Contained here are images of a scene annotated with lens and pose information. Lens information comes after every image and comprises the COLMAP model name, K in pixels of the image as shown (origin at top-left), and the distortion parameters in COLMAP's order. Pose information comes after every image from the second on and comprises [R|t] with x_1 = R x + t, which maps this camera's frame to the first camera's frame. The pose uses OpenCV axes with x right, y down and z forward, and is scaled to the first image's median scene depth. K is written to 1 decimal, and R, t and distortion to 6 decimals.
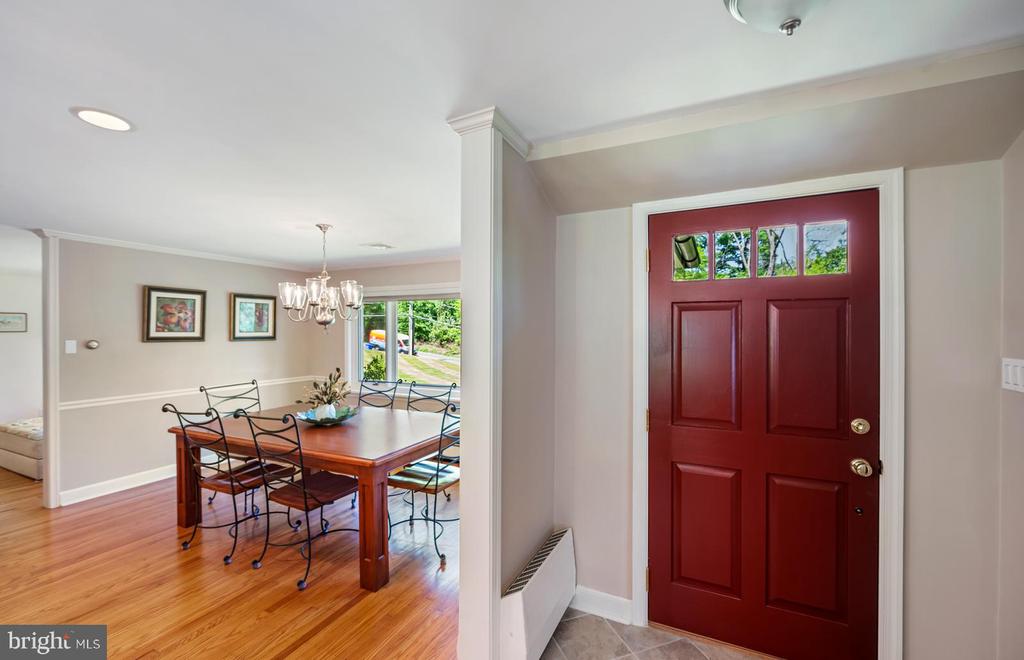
lens RADIAL K [[412.5, 0, 517.4], [0, 412.5, 329.3], [0, 0, 1]] dist [0.000755, 0.000339]
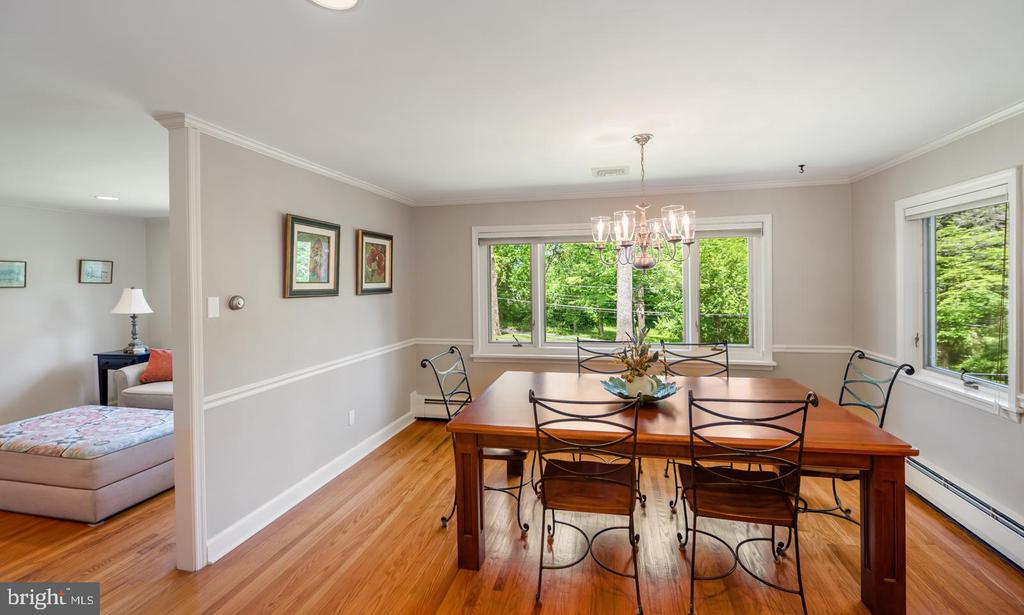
lens RADIAL K [[422.4, 0, 528.7], [0, 422.4, 279.5], [0, 0, 1]] dist [-0.007950, -0.000257]
pose [[0.972872, -0.009379, 0.231153, -0.673845], [0.009753, 0.999952, -0.000477, 0.004993], [-0.231138, 0.002718, 0.972917, 0.239398]]
